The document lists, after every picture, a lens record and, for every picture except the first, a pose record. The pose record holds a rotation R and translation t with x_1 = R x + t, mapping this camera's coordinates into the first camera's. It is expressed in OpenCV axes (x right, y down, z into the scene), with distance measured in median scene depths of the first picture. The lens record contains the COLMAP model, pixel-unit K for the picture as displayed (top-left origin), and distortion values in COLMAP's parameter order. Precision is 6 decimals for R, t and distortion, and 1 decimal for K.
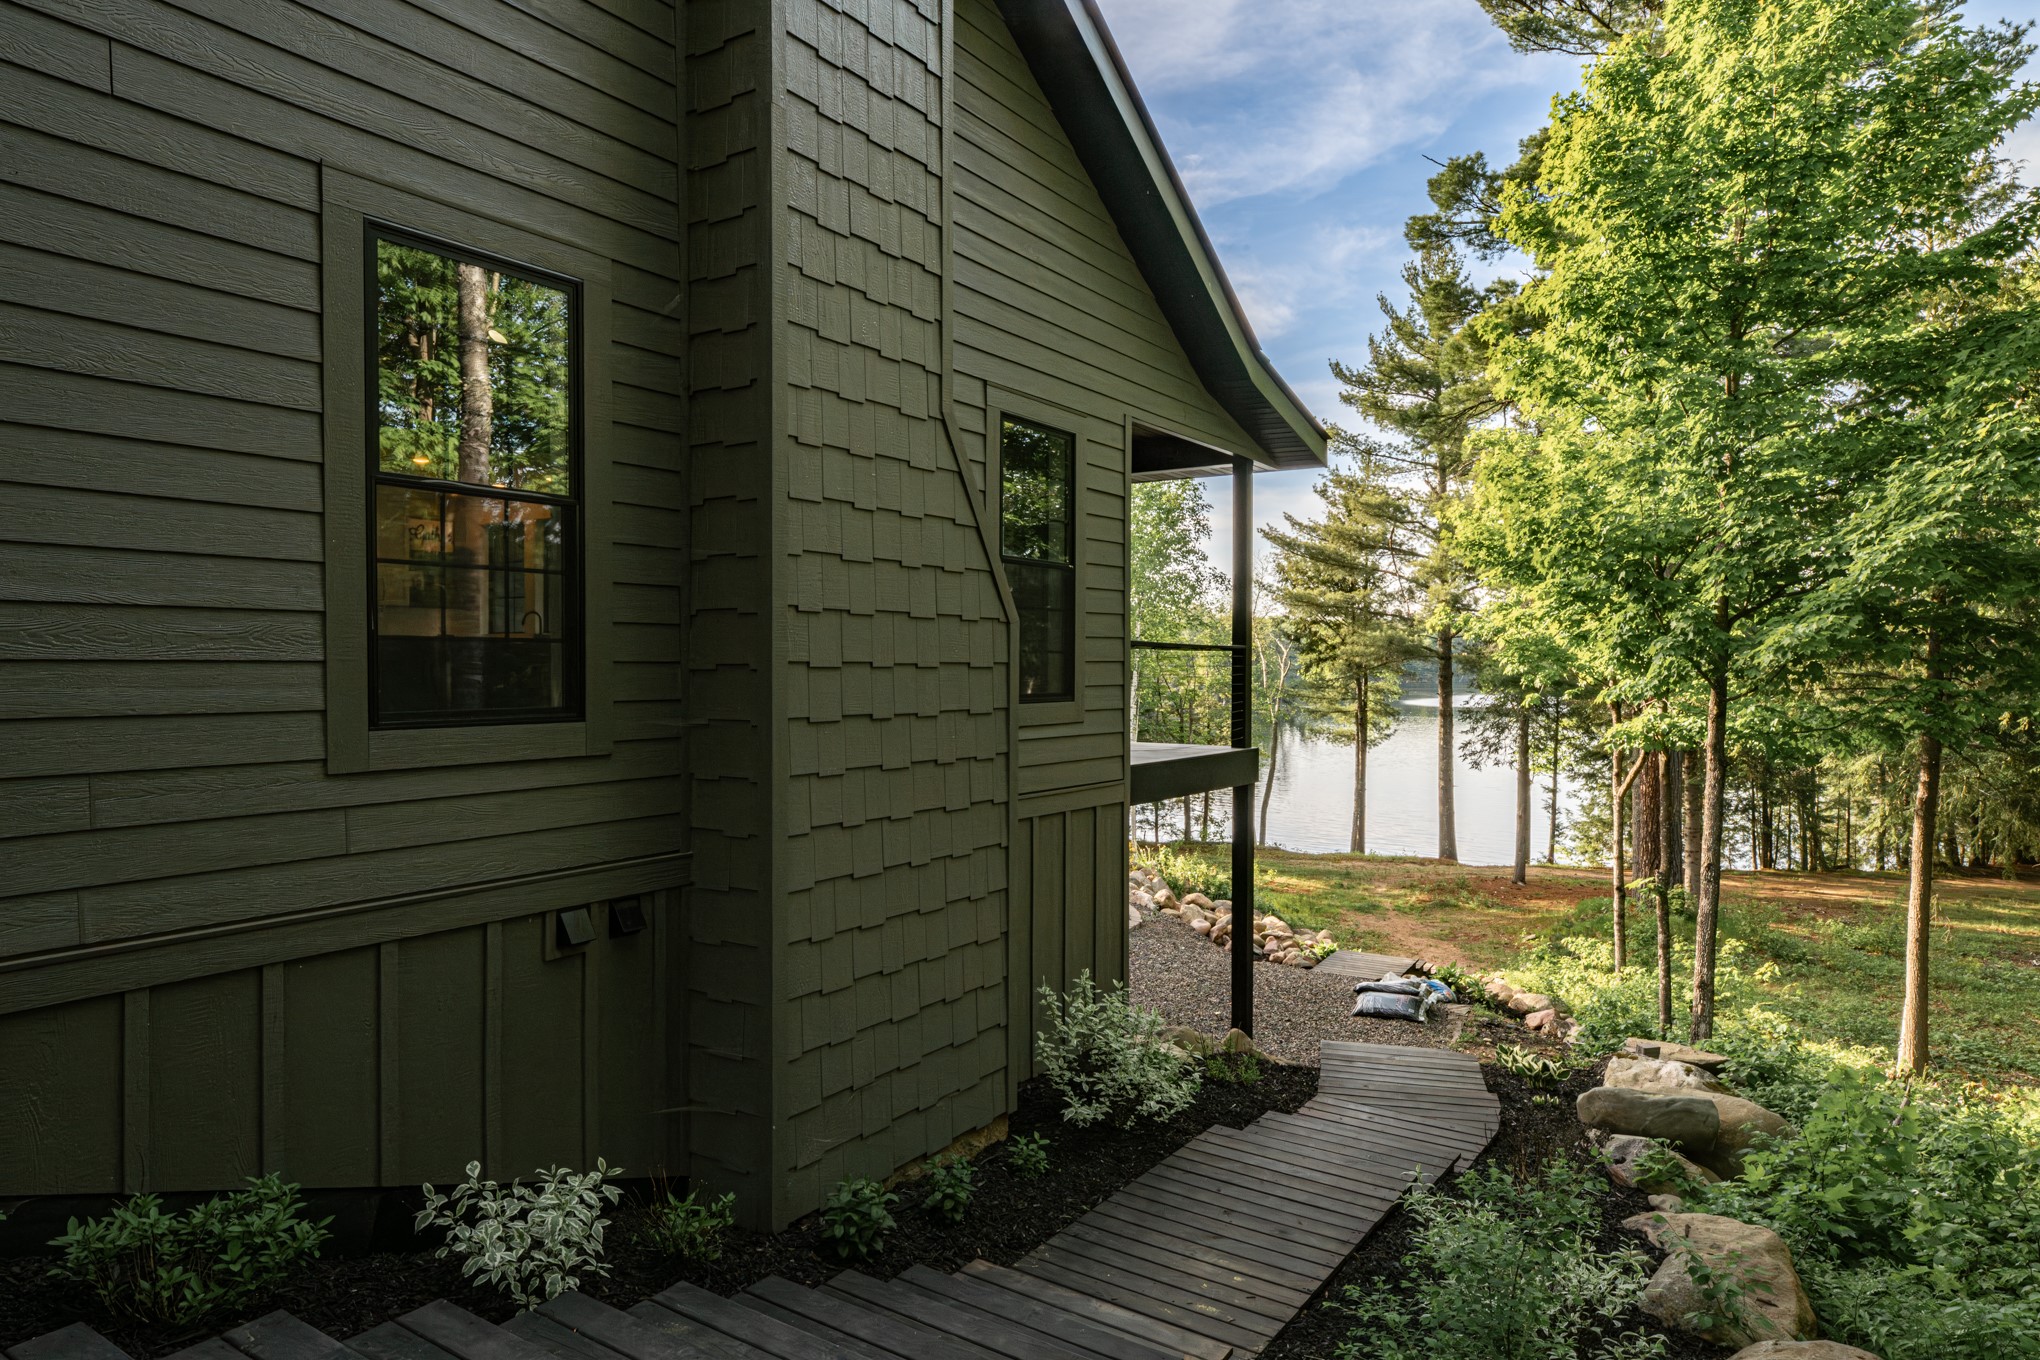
lens RADIAL K [[1241.7, 0, 1017.8], [0, 1241.7, 699.6], [0, 0, 1]] dist [0.003181, 0.001634]
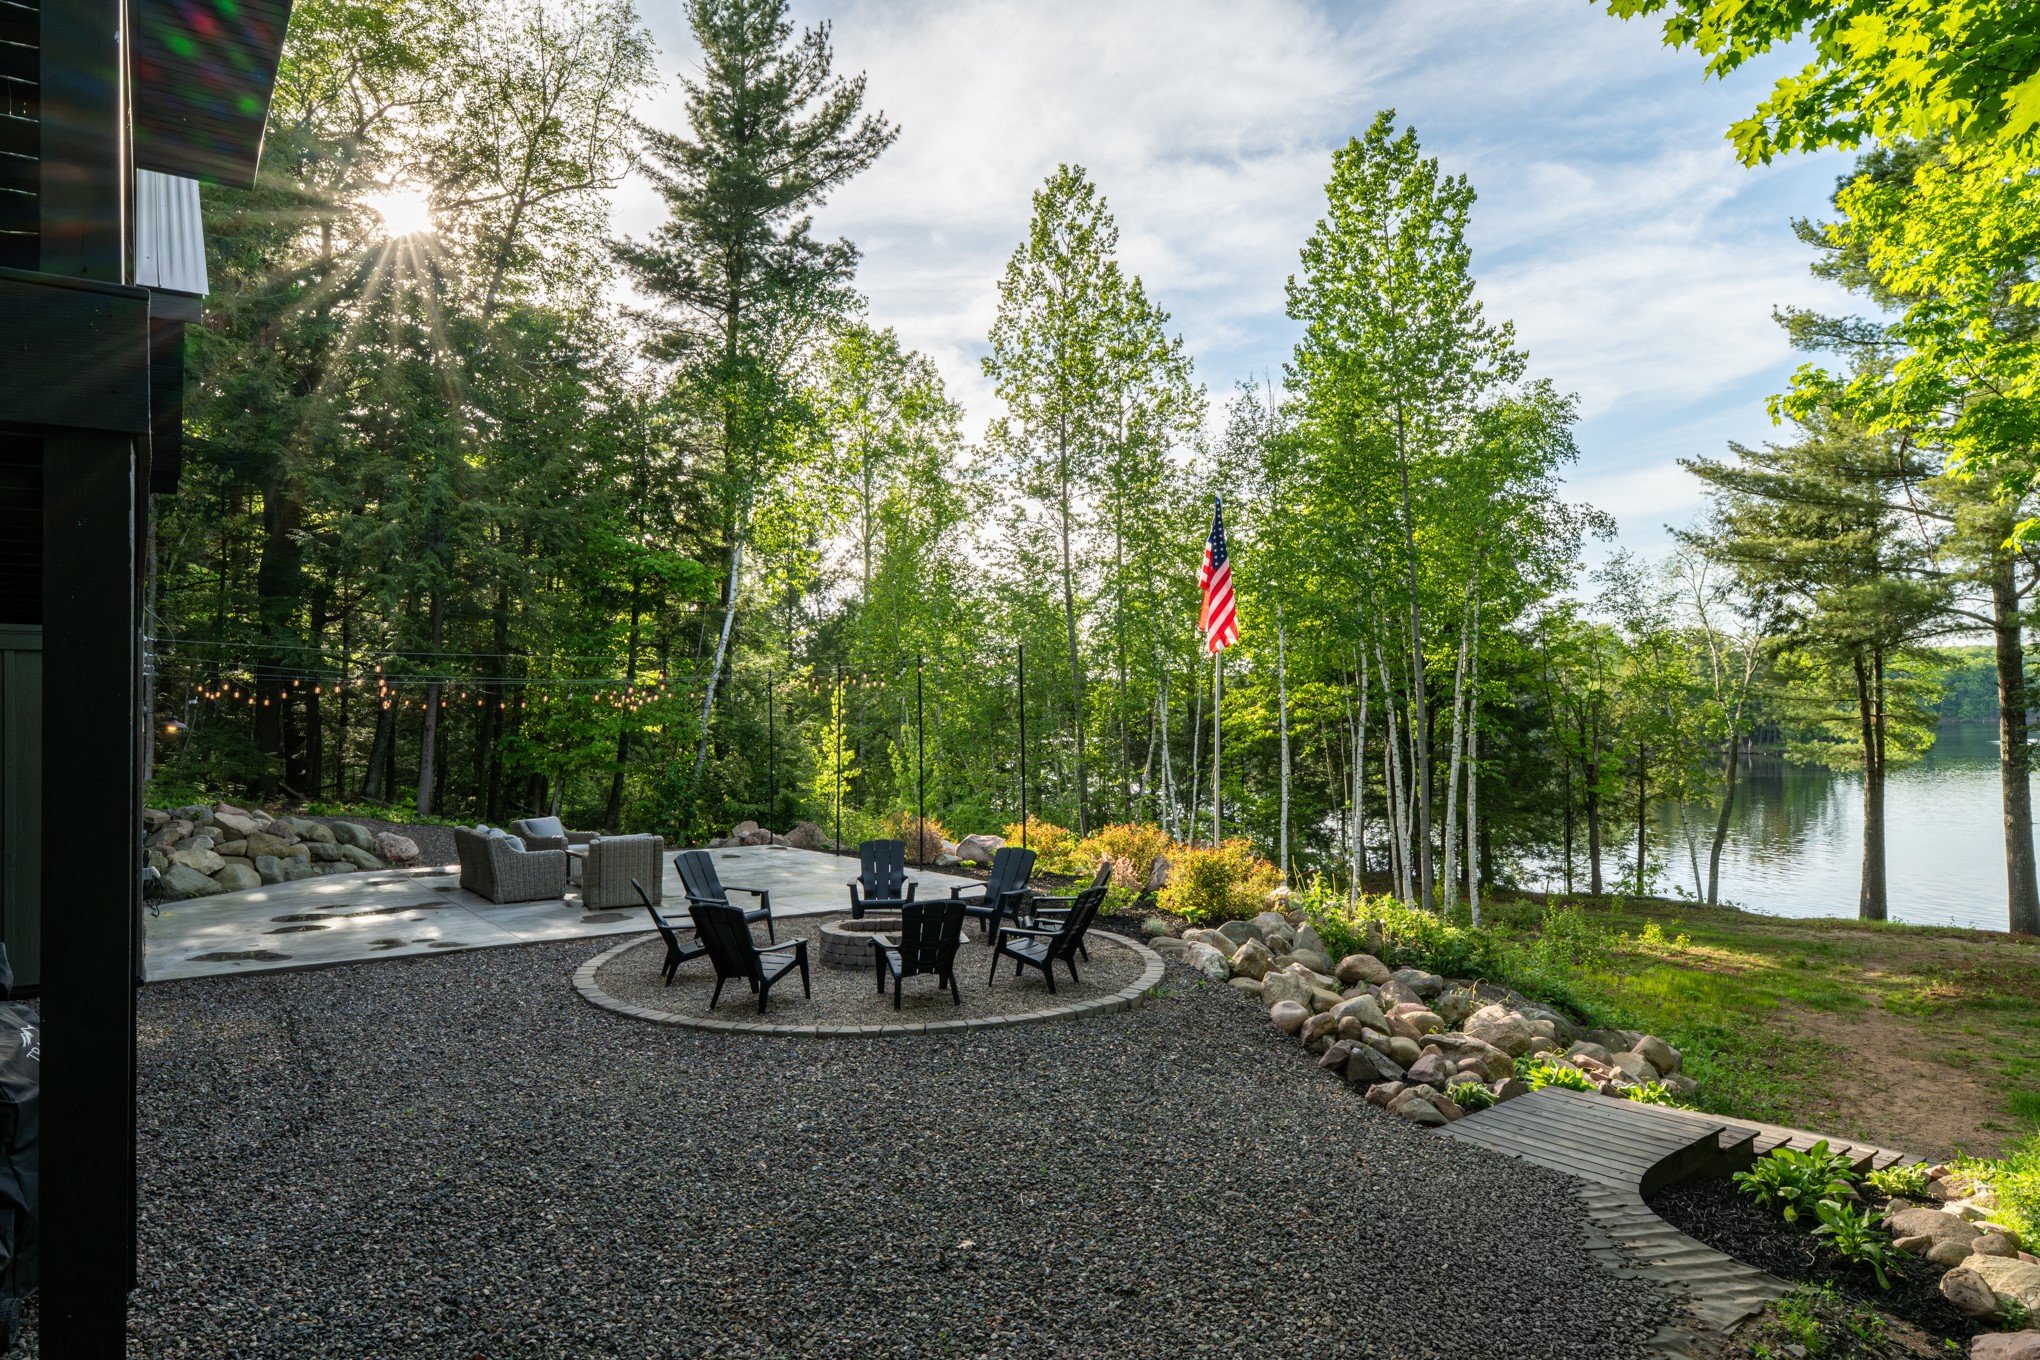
lens RADIAL K [[1241.7, 0, 1017.8], [0, 1241.7, 699.6], [0, 0, 1]] dist [0.003181, 0.001634]
pose [[0.929200, -0.020803, -0.368990, 0.096132], [0.006015, 0.999133, -0.041184, 0.027808], [0.369527, 0.036049, 0.928520, 0.185147]]
